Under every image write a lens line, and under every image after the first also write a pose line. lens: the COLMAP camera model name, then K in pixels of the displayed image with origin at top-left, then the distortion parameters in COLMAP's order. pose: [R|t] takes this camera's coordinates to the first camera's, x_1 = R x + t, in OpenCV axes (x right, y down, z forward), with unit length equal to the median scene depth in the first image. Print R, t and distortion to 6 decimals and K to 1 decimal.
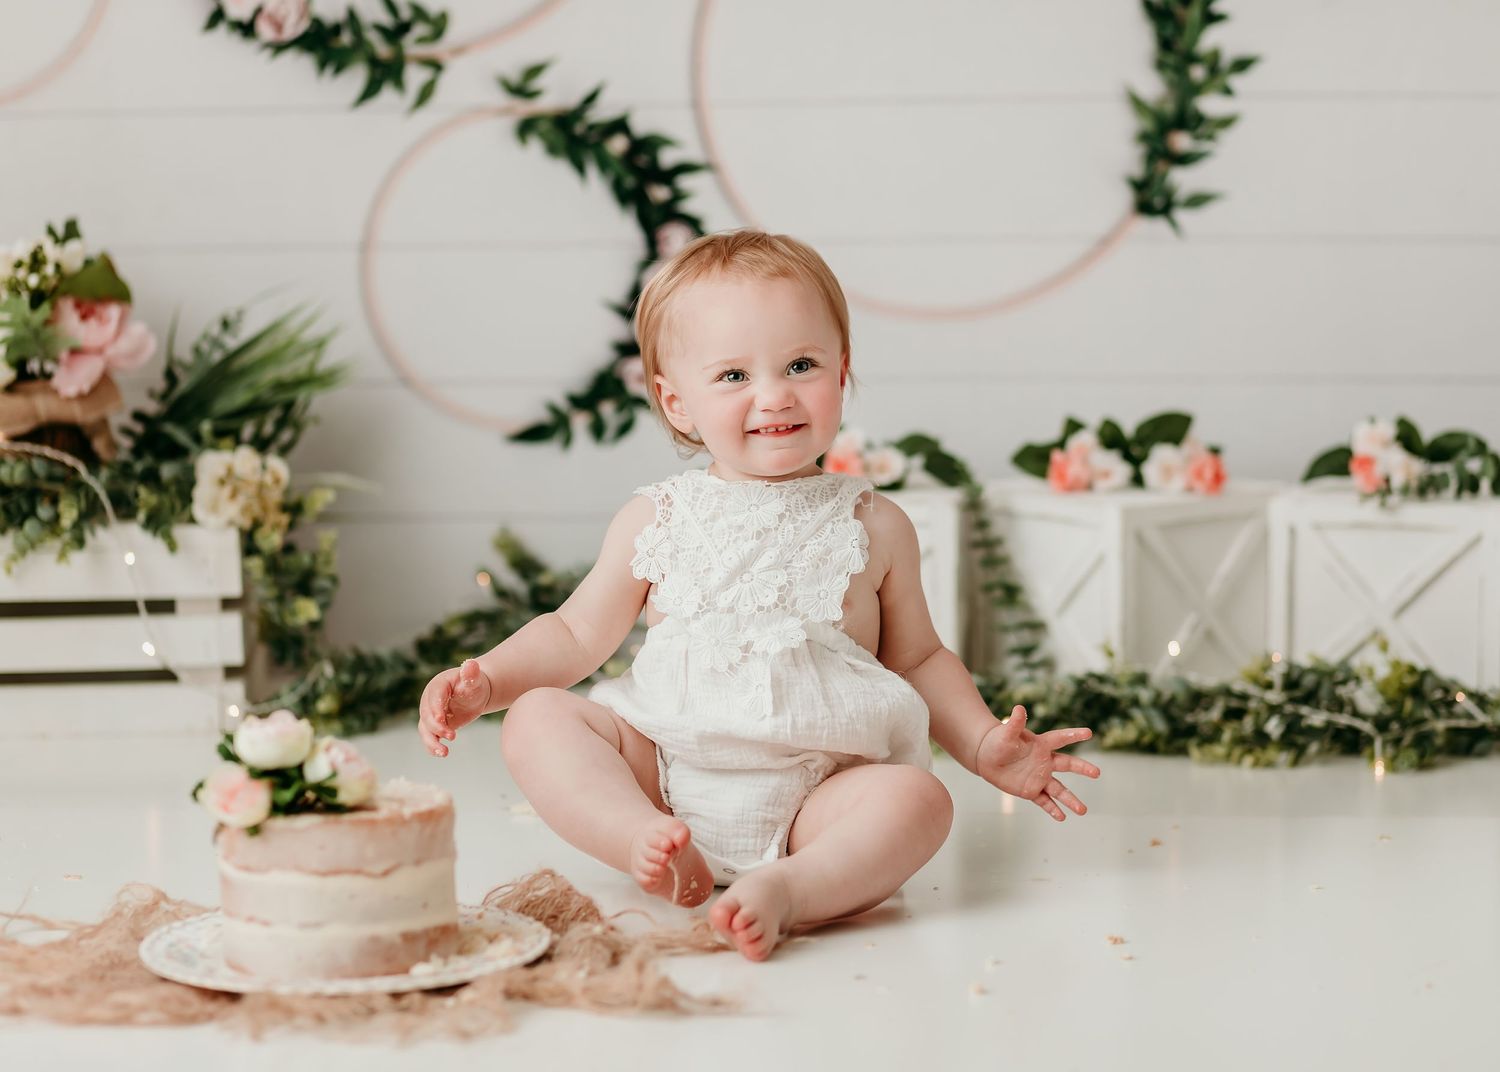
lens RADIAL K [[4237.2, 0, 750.0], [0, 4237.2, 536.0], [0, 0, 1]] dist [0.148675, -0.779658]
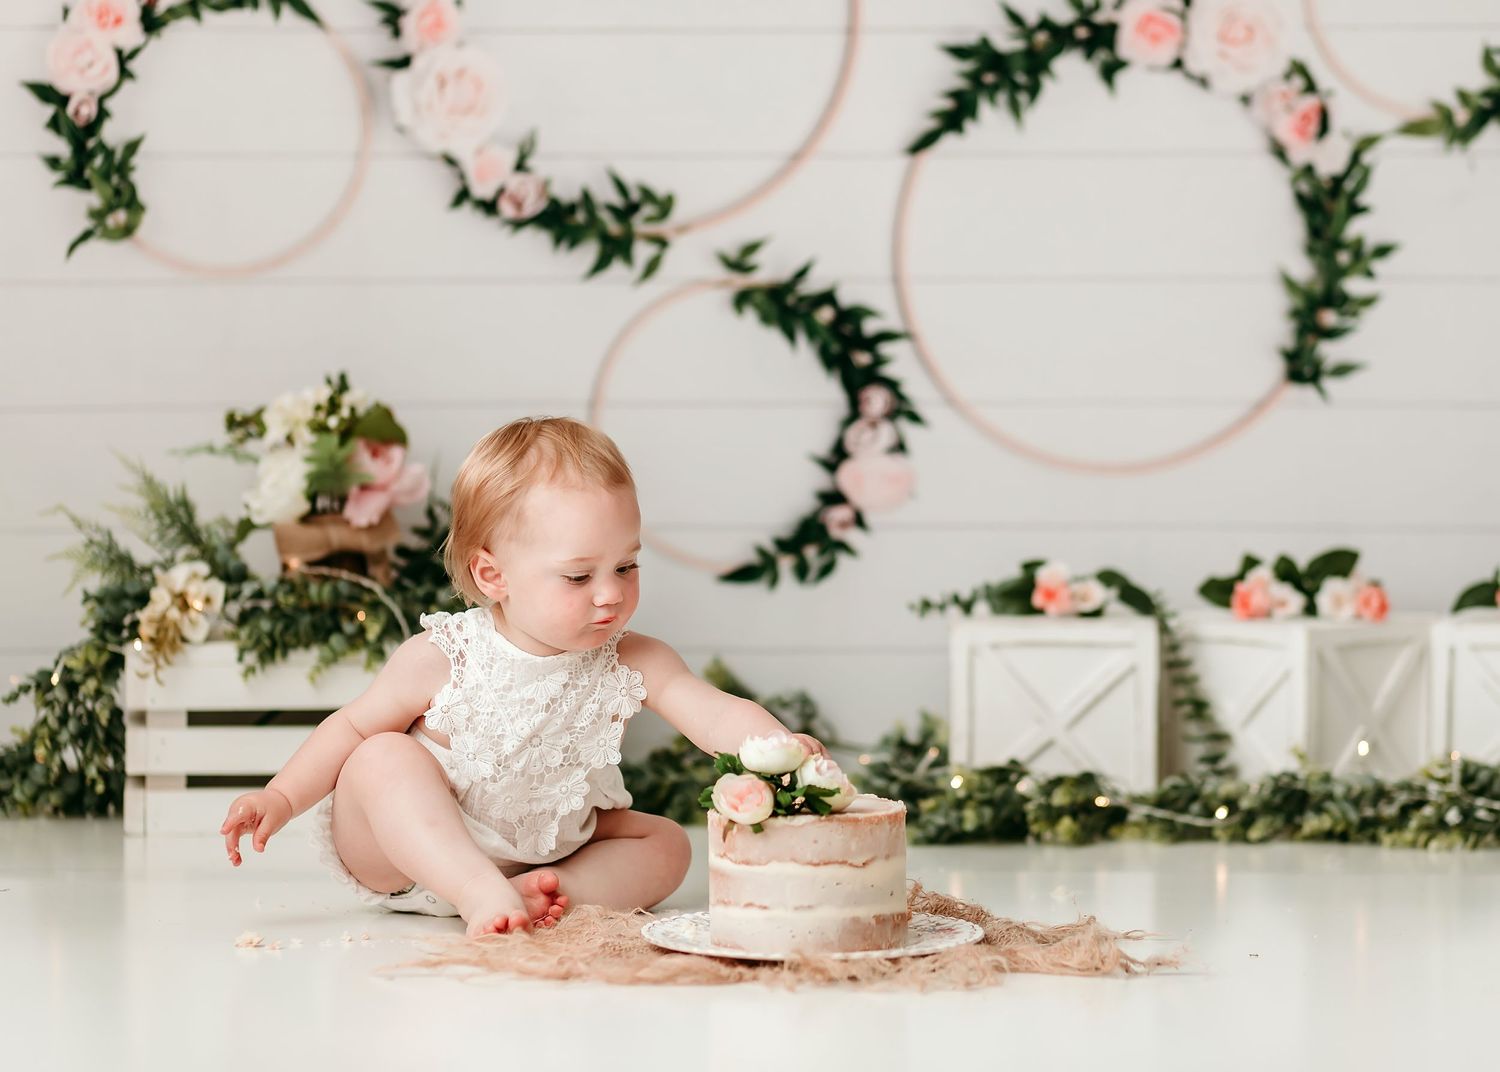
lens RADIAL K [[4744.6, 0, 747.9], [0, 4744.6, 614.1], [0, 0, 1]] dist [0.198851, -1.285196]
pose [[0.994167, 0.009355, 0.107446, -0.194081], [-0.002474, 0.997947, -0.063996, 0.069696], [-0.107824, 0.063357, 0.992149, -0.244239]]
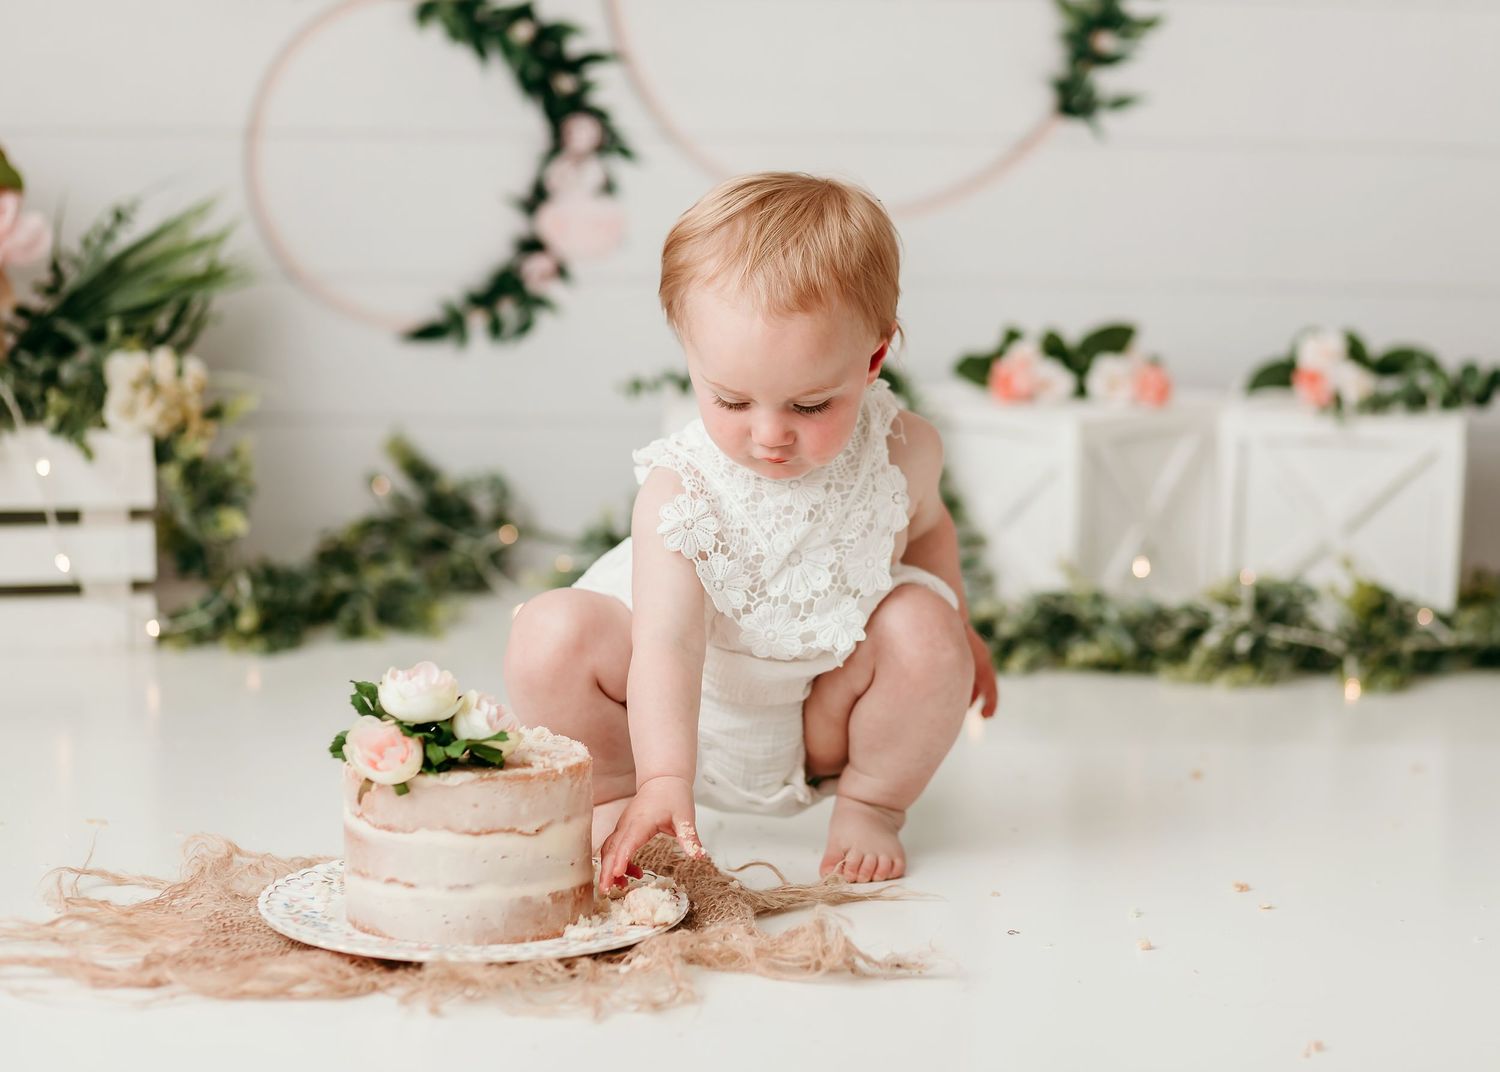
lens RADIAL K [[4237.2, 0, 750.0], [0, 4237.2, 536.0], [0, 0, 1]] dist [0.148675, -0.779658]
pose [[0.986930, 0.001867, 0.161136, -0.141517], [-0.008505, 0.999143, 0.040514, -0.018744], [-0.160922, -0.041354, 0.986100, 0.044192]]
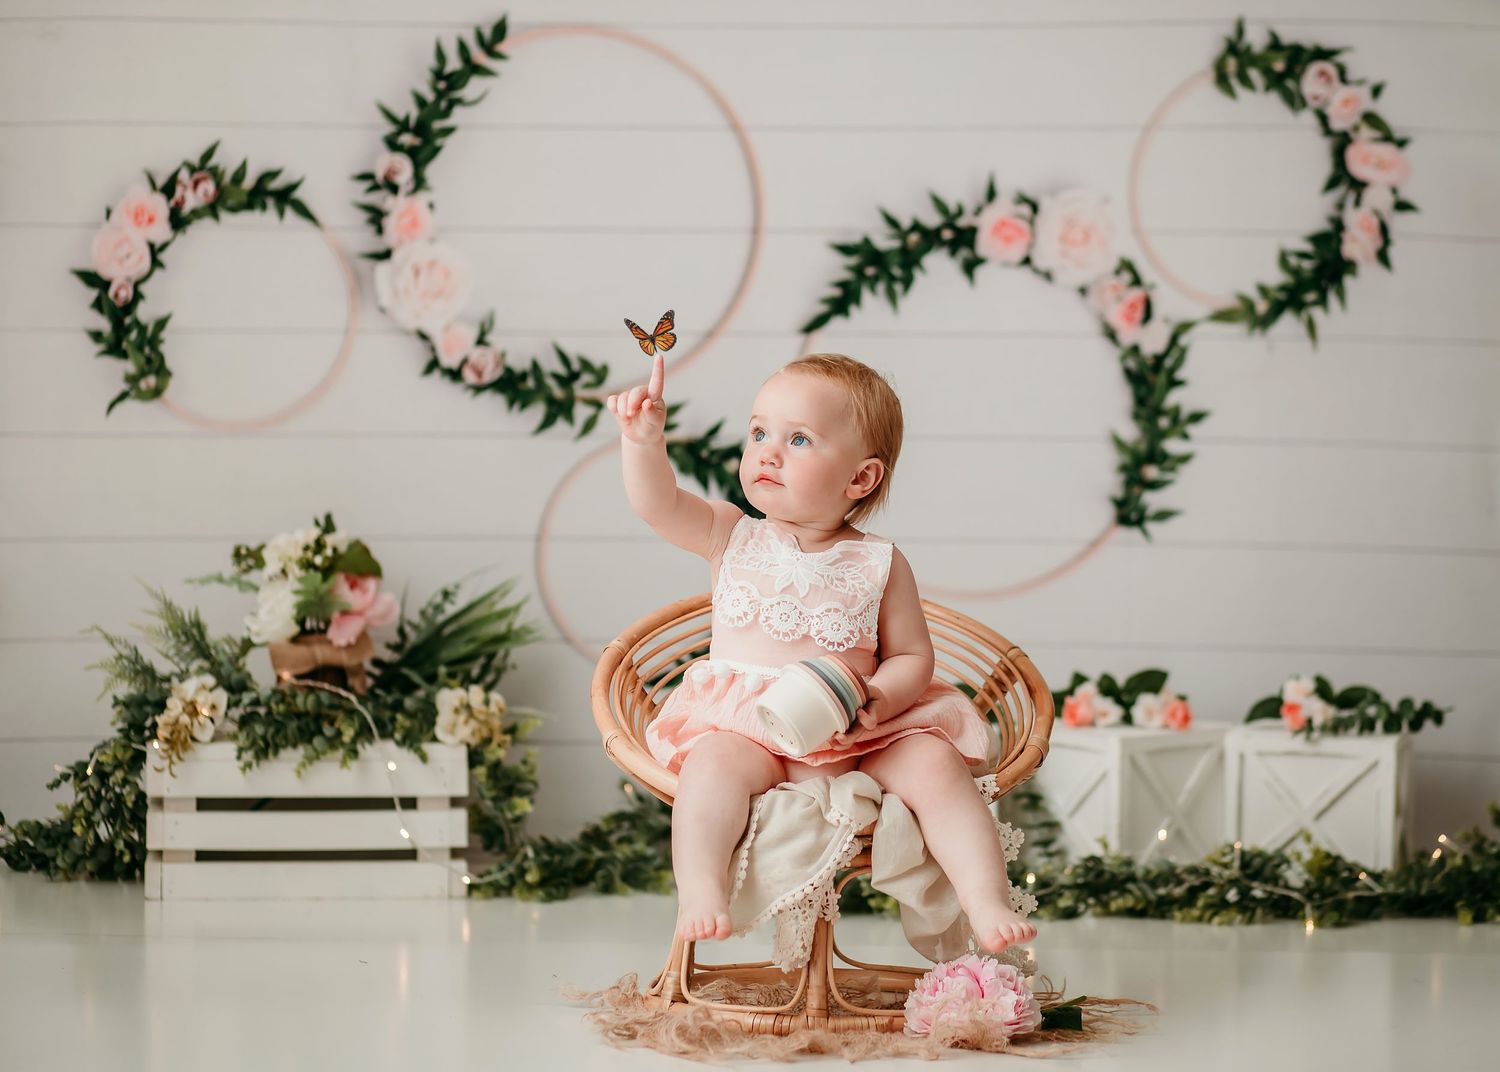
lens RADIAL K [[4552.6, 0, 750.0], [0, 4552.6, 536.0], [0, 0, 1]] dist [-0.008704, -1.085619]
pose [[0.996115, 0.017618, 0.086287, -0.157071], [-0.011780, 0.997636, -0.067705, 0.028671], [-0.087276, 0.066426, 0.993967, -0.451200]]
